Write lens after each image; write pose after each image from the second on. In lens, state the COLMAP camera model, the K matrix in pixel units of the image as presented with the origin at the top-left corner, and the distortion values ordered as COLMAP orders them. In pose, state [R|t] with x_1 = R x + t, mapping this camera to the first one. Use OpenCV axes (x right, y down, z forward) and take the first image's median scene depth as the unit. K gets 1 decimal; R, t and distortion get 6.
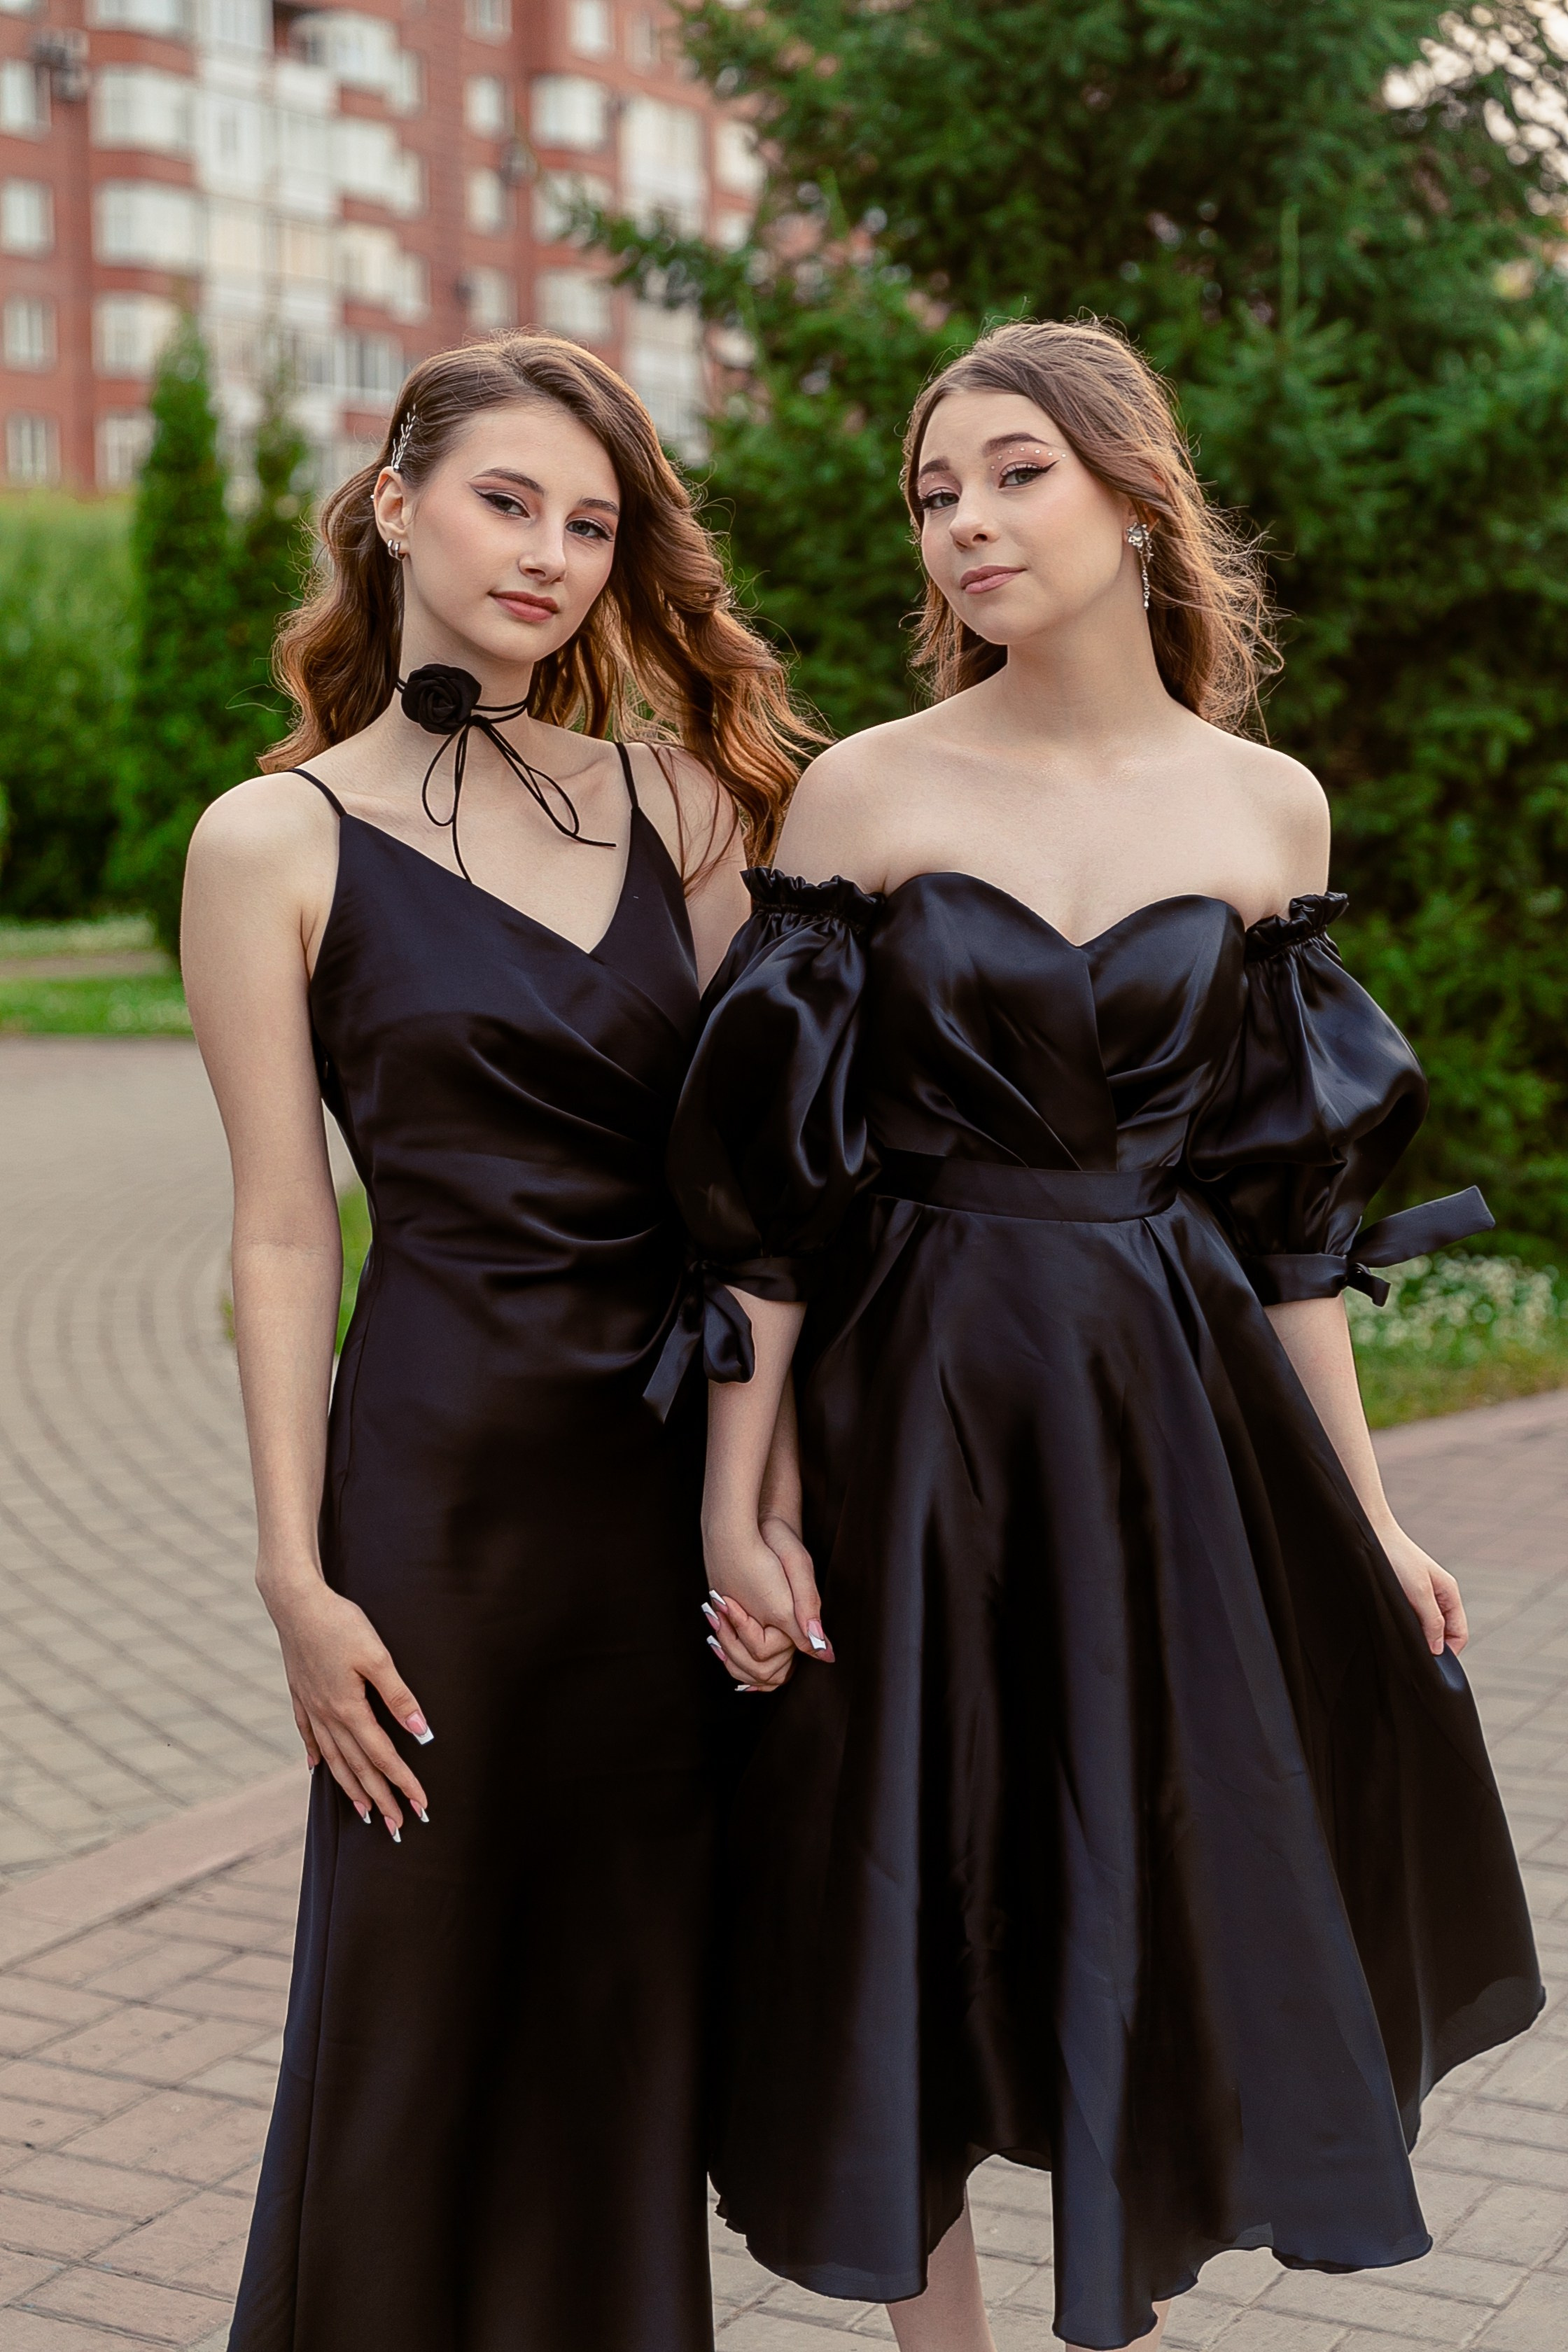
lens RADIAL K [[3744.6, 0, 695.8], [0, 3744.6, 1163.7], [0, 0, 1]] dist [0.017958, 0.000000]
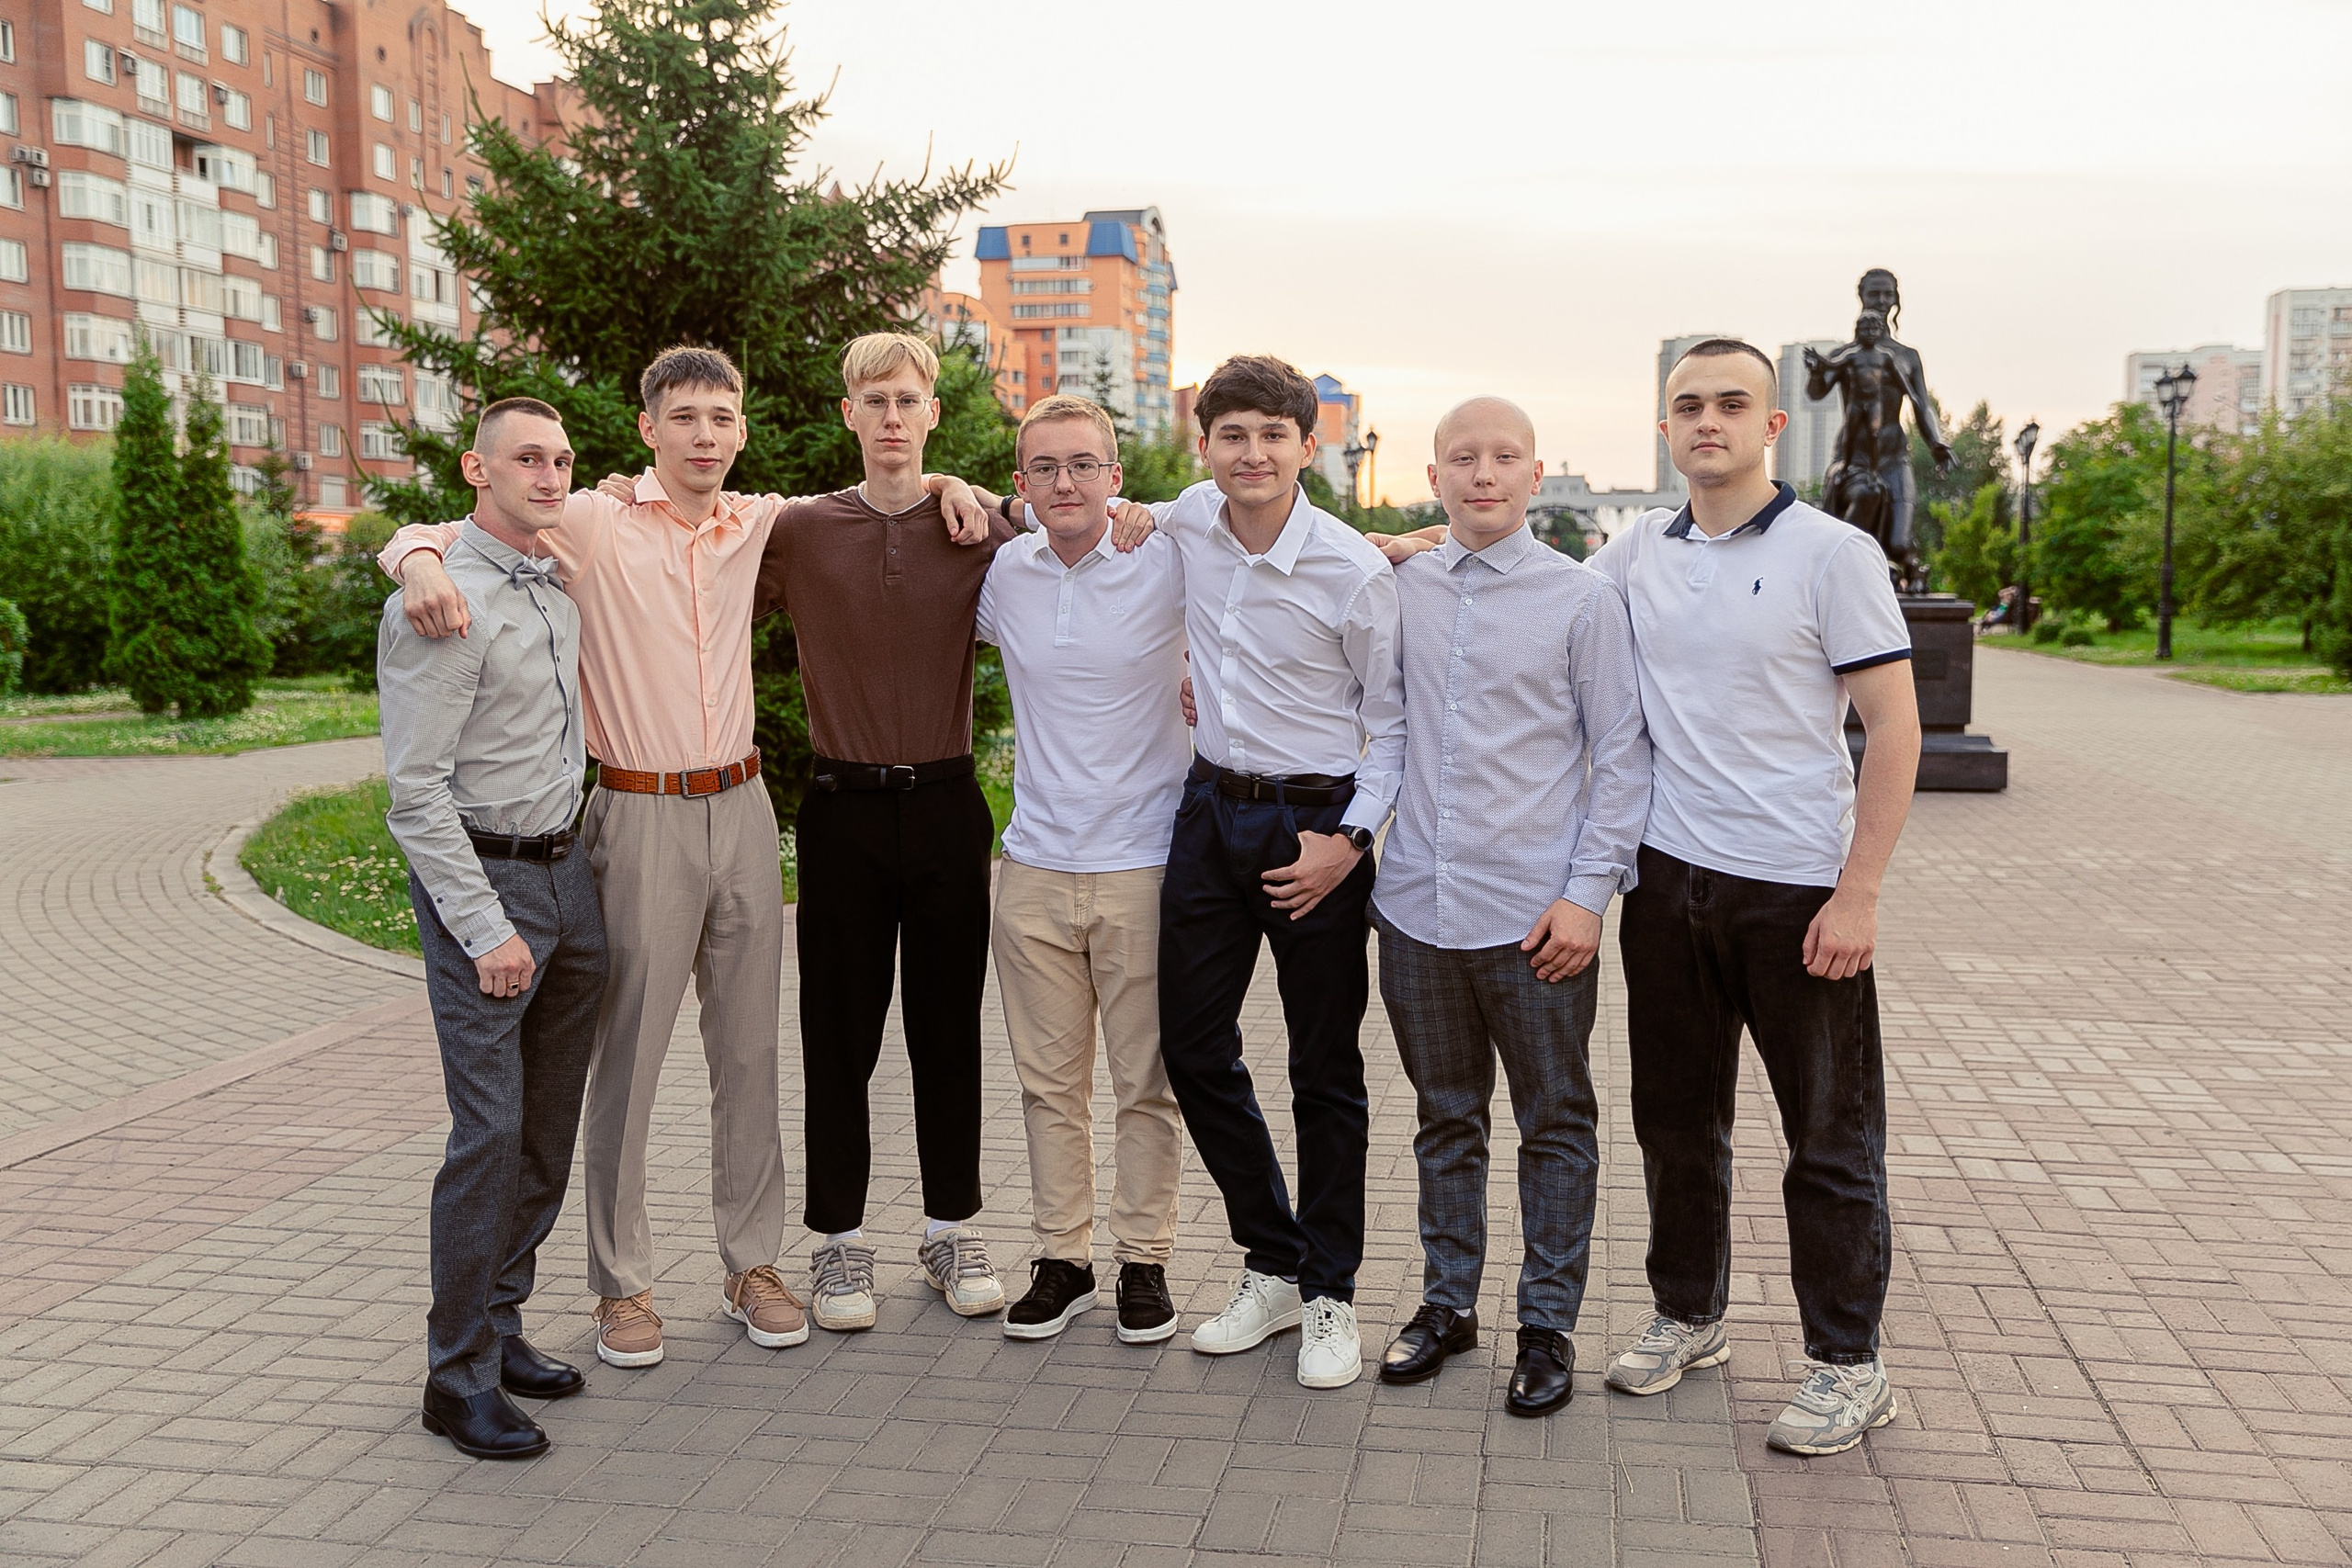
lens RADIAL K [[2175.7, 0, 1194.7], [0, 2175.7, 791.2], [0, 0, 1]] dist [0.002658, 0.000000]
pose [[0.948316, -0.025672, 0.316289, 0.004080], [0.031996, 0.999378, -0.014817, 0.026680], [-0.315712, 0.024172, 0.948547, -0.229614]]
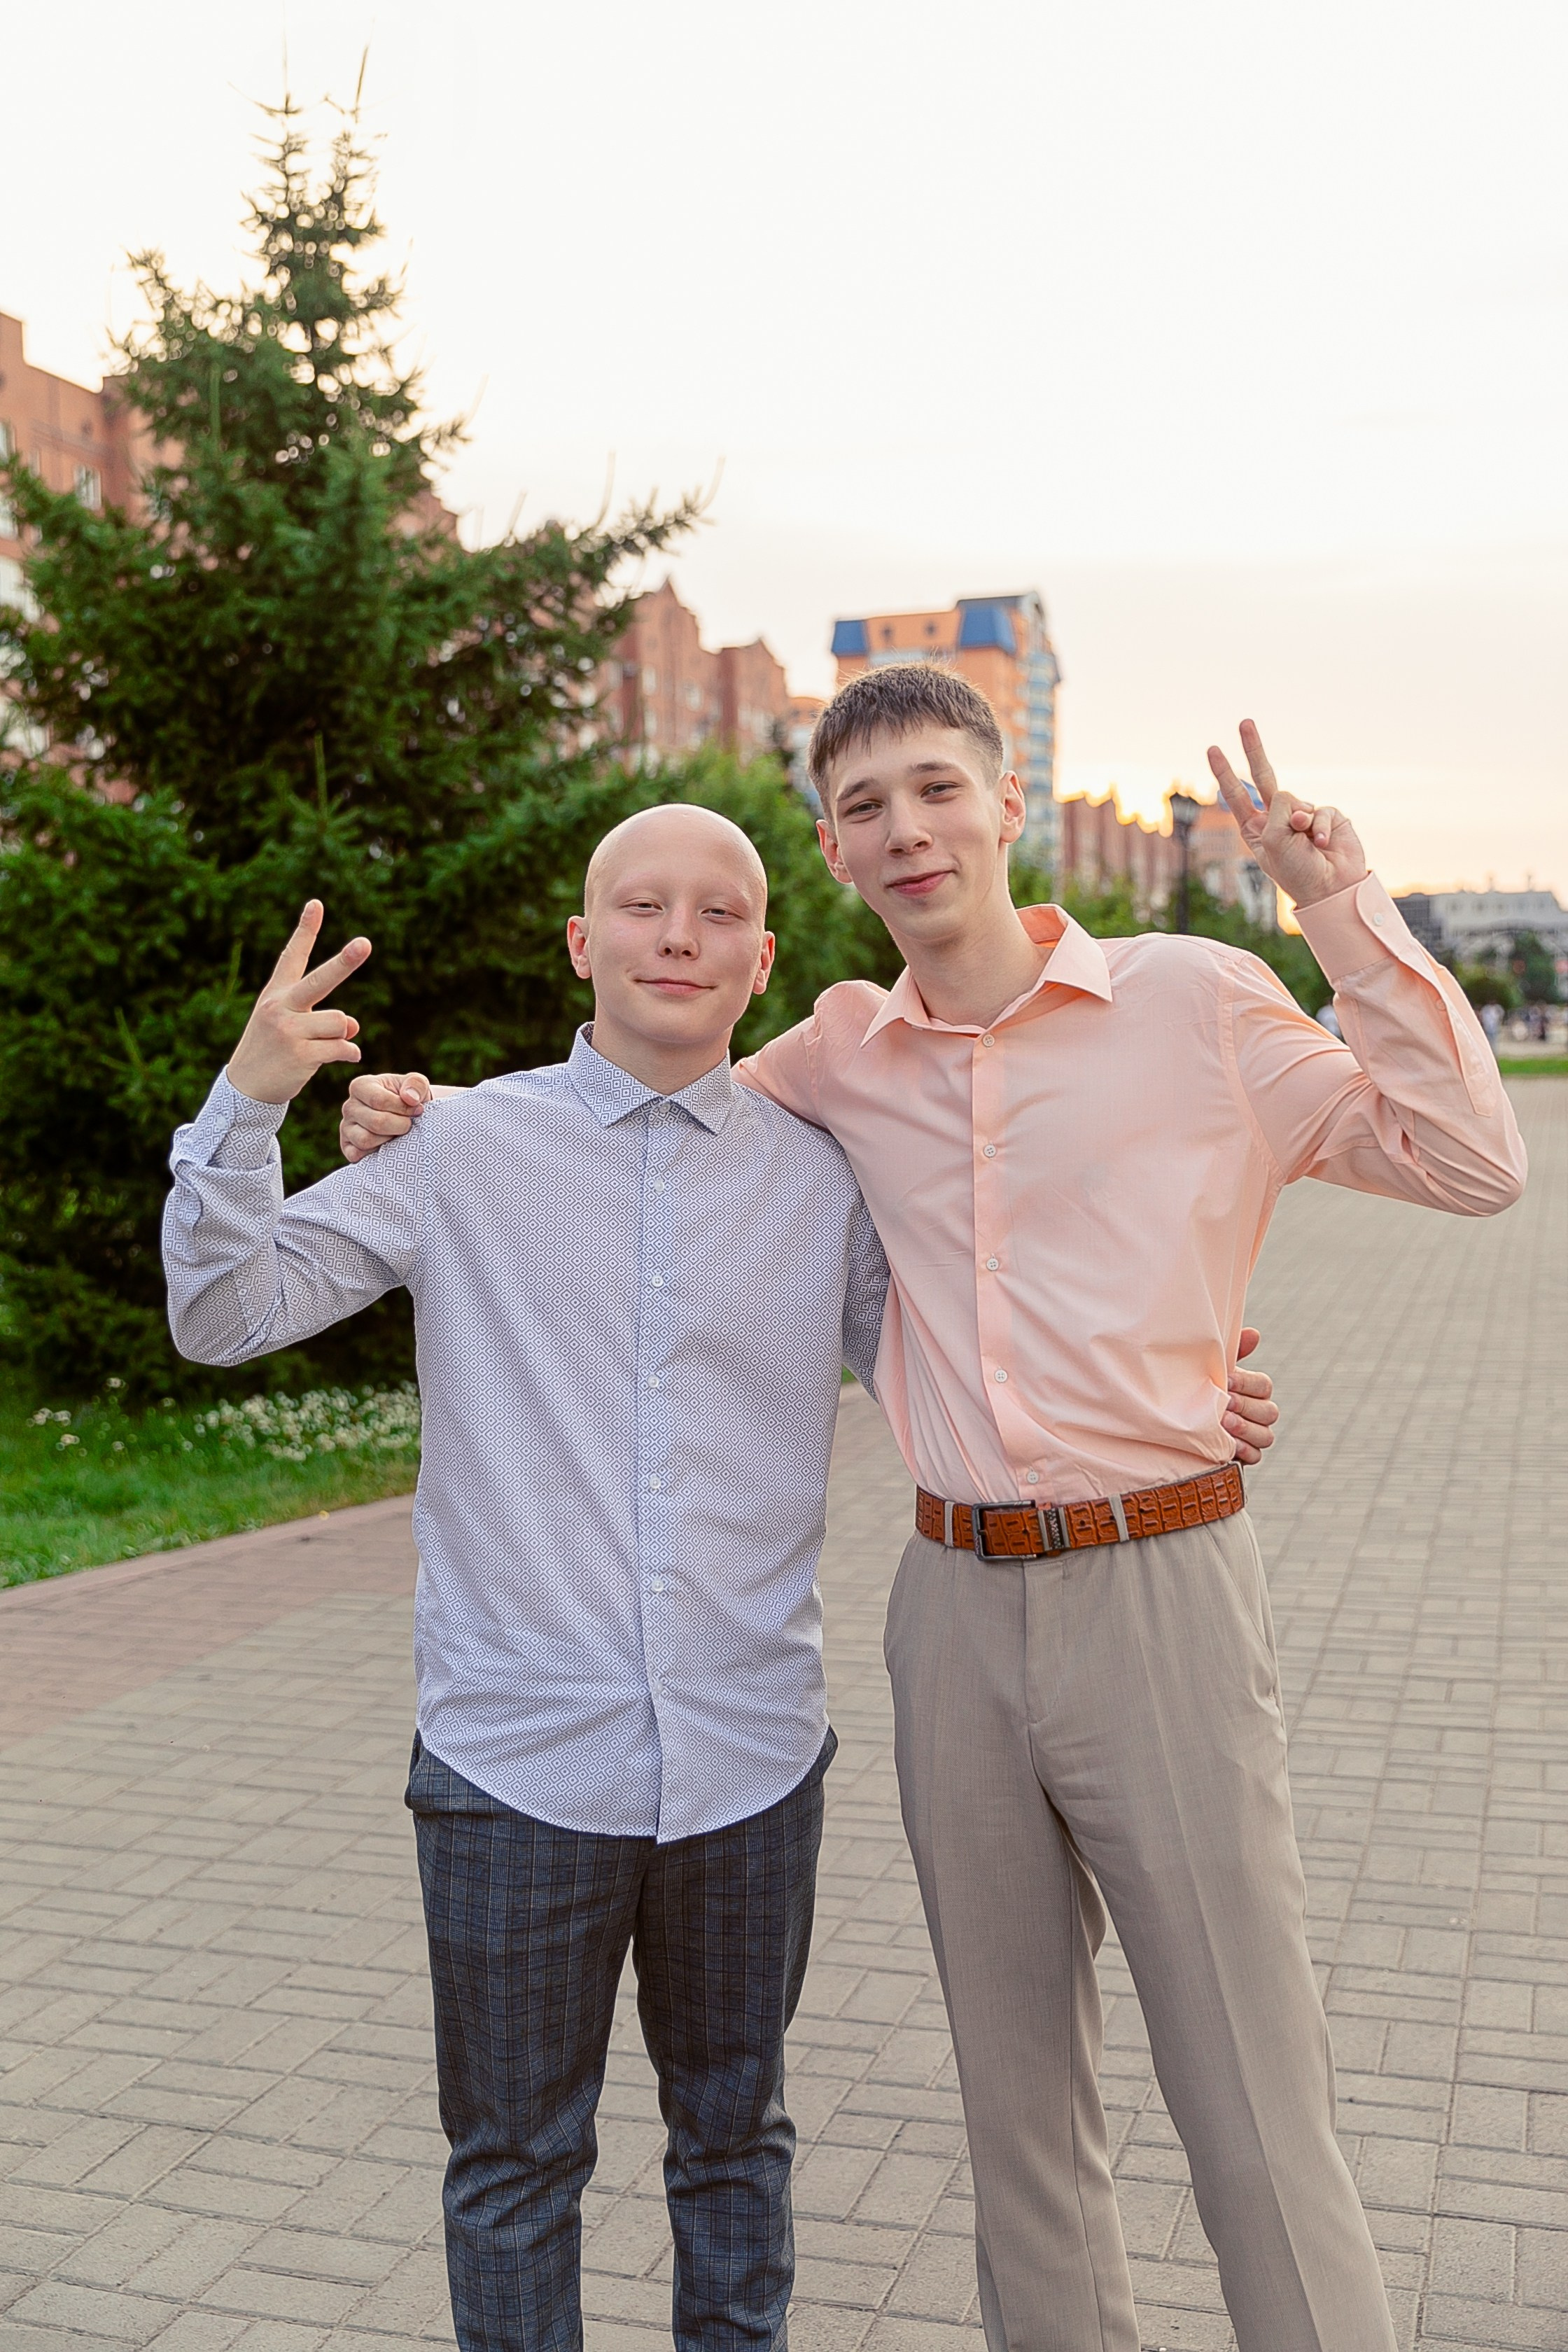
lens RADIAL K [[2457.7, 0, 787.8], [0, 2457.7, 1234.2], [0, 0, 1]] dist [-0.018580, 0.000000]
pose [[0.980614, -0.025413, 0.194292, 0.131293], [0.031350, 0.999129, -0.027544, -0.006710], [-0.193423, 0.033101, 0.980557, -0.048425]]
